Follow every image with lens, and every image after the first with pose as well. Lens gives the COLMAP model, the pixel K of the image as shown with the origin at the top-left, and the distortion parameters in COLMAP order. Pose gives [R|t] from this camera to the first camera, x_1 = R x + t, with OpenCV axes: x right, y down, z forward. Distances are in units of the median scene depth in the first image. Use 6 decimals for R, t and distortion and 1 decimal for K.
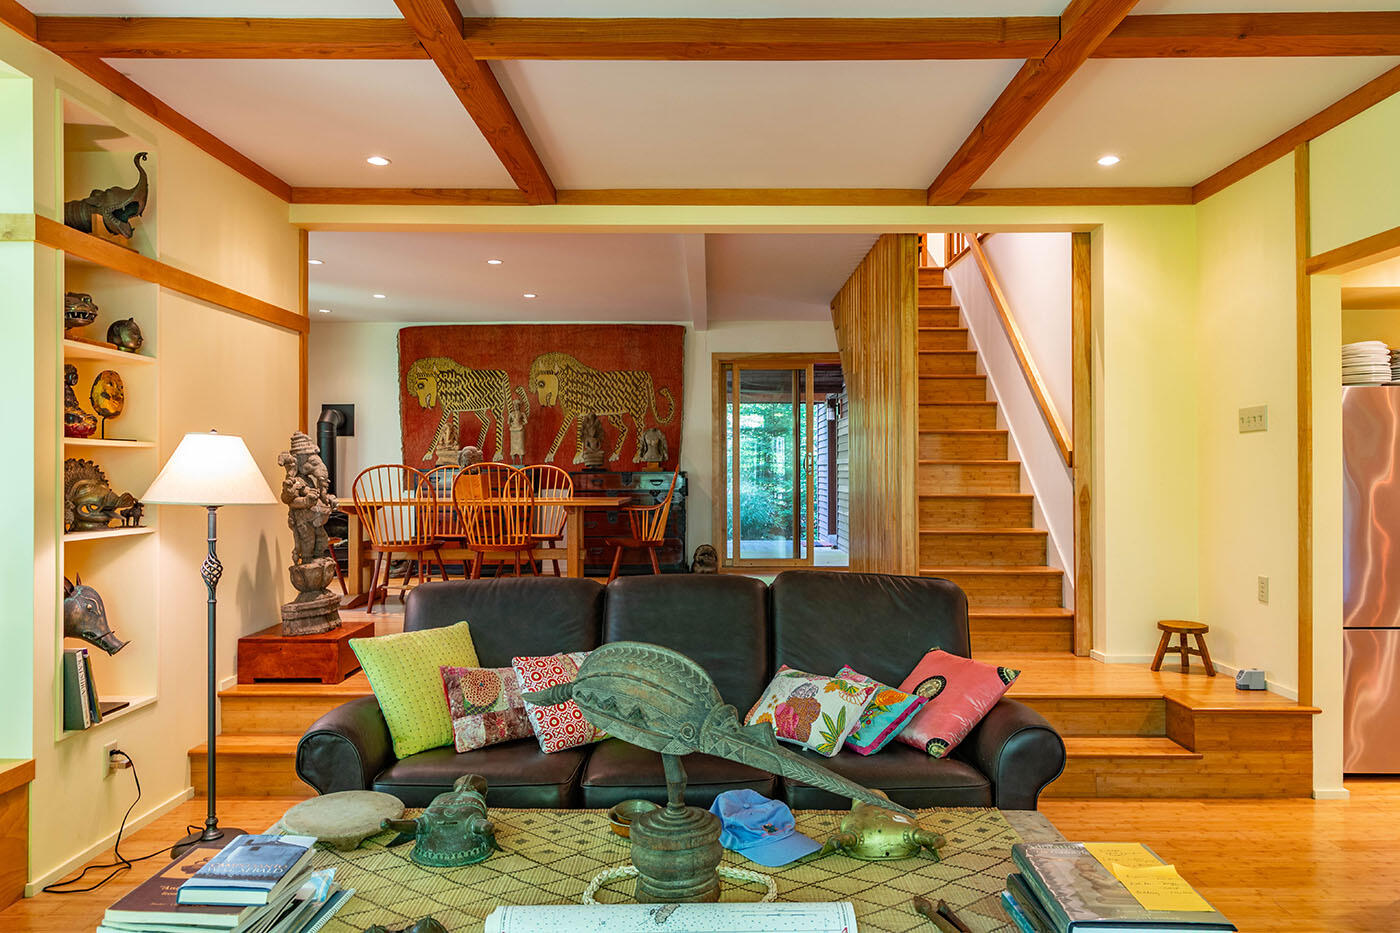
lens RADIAL K [[928.1, 0, 700.0], [0, 928.1, 466.5], [0, 0, 1]] dist [0.002559, 0.000299]
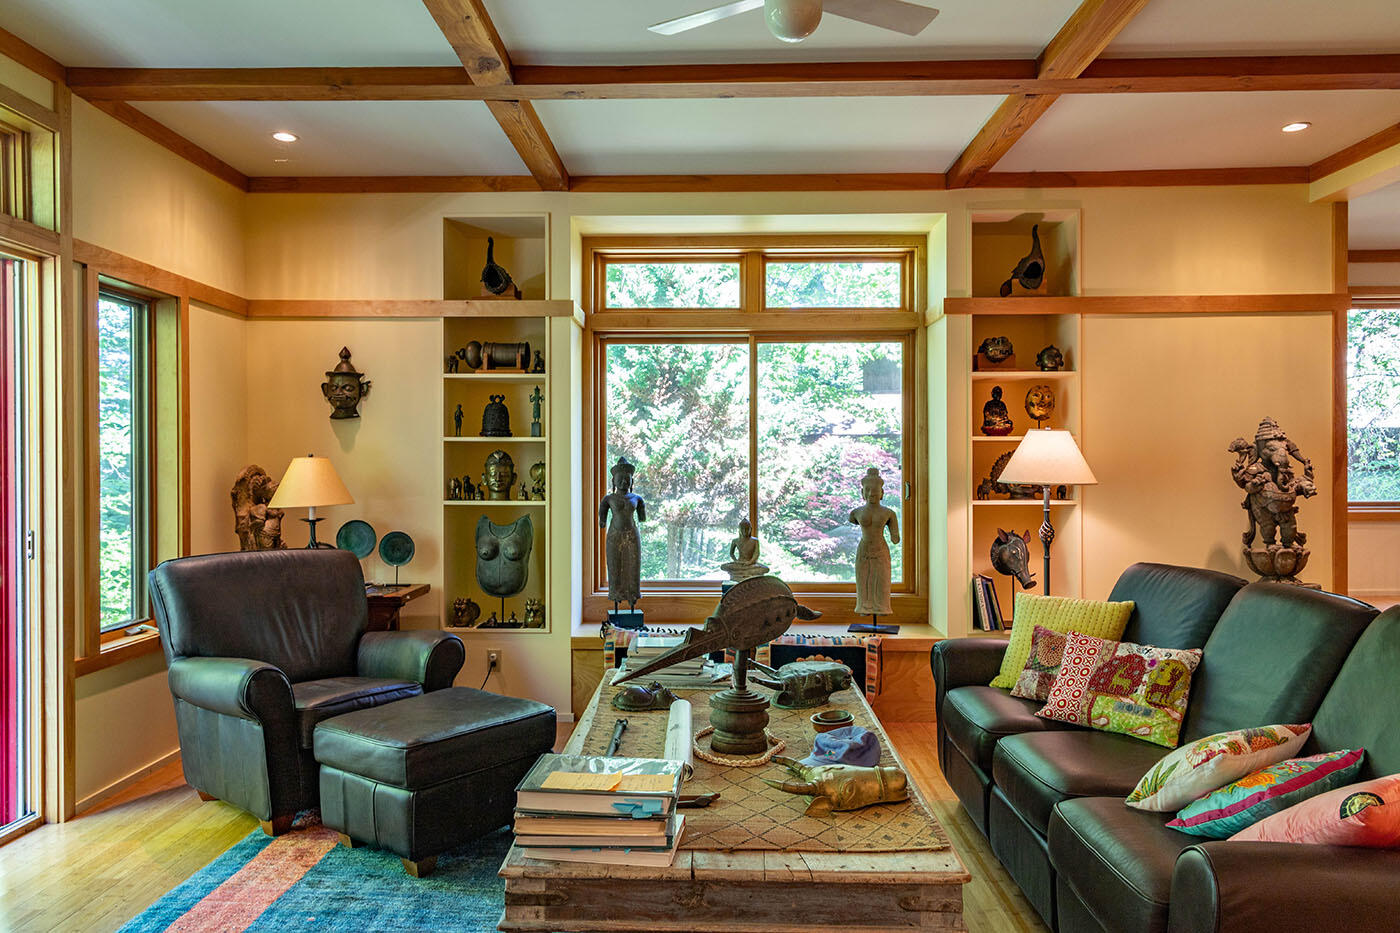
lens RADIAL K [[928.1, 0, 700.0], [0, 928.1, 466.5], [0, 0, 1]] dist [0.002559, 0.000299]
pose [[0.002896, 0.004566, -0.999985, 0.846490], [0.011136, 0.999927, 0.004598, 0.005829], [0.999934, -0.011149, 0.002845, 0.552112]]
